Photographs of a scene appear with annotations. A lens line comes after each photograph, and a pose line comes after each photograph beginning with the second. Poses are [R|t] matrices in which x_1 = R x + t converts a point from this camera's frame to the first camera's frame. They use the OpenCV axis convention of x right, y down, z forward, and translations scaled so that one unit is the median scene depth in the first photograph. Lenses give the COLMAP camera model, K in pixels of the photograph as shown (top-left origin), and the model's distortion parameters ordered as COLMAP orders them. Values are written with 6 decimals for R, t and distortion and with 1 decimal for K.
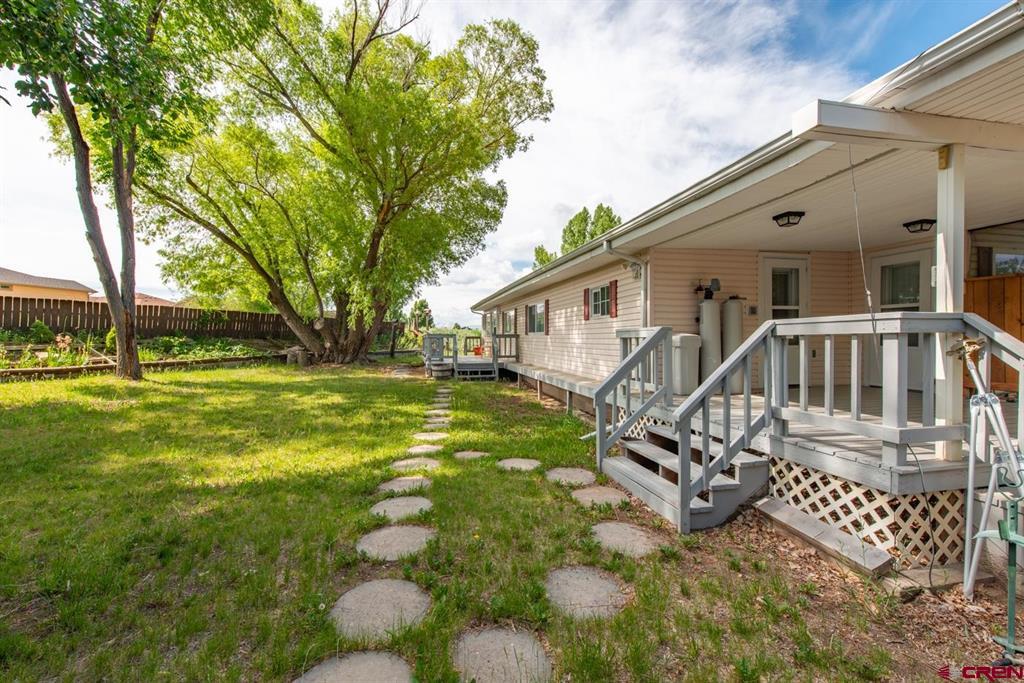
lens RADIAL K [[416.6, 0, 512.0], [0, 416.6, 341.5], [0, 0, 1]] dist [0.012088, -0.000742]
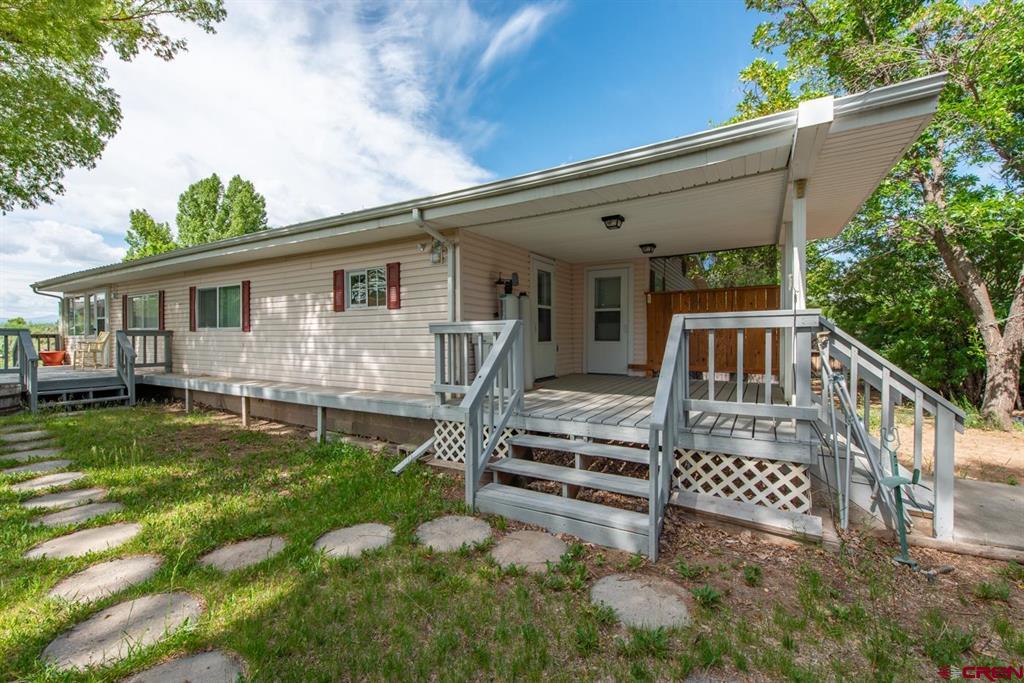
lens RADIAL K [[416.6, 0, 512.0], [0, 416.6, 341.5], [0, 0, 1]] dist [0.012088, -0.000742]
pose [[0.692733, -0.014515, 0.721048, -0.174420], [0.011037, 0.999894, 0.009524, -0.000094], [-0.721110, 0.001361, 0.692819, 0.270597]]
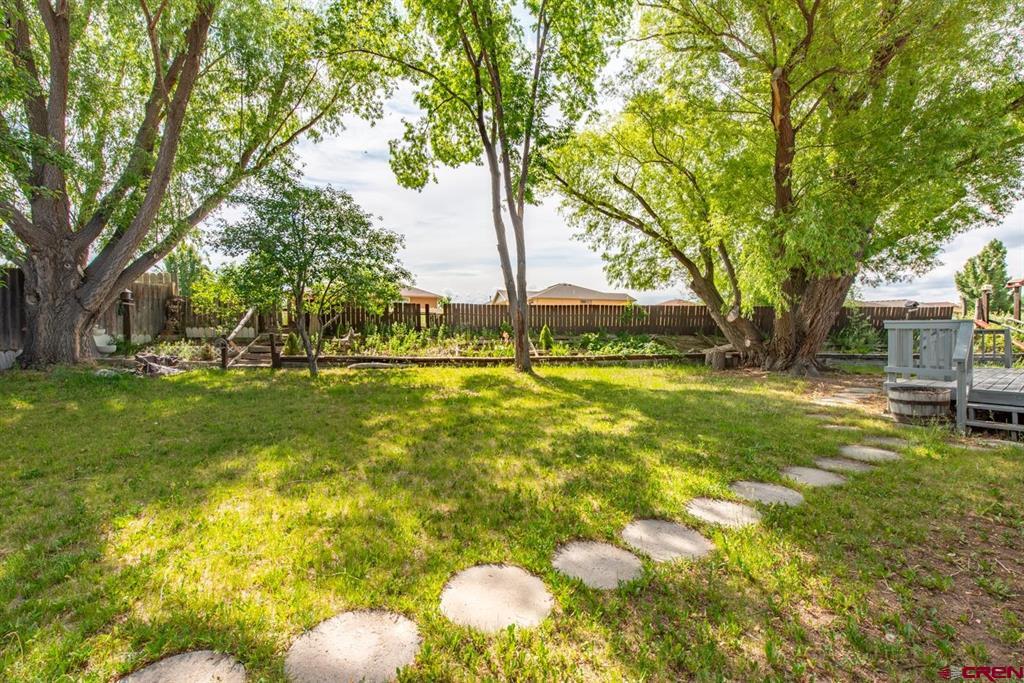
lens RADIAL K [[416.6, 0, 512.0], [0, 416.6, 341.5], [0, 0, 1]] dist [0.012088, -0.000742]
pose [[0.419566, 0.006855, -0.907699, 0.101132], [-0.004353, 0.999975, 0.005540, 0.008389], [0.907715, 0.001626, 0.419585, 0.749292]]
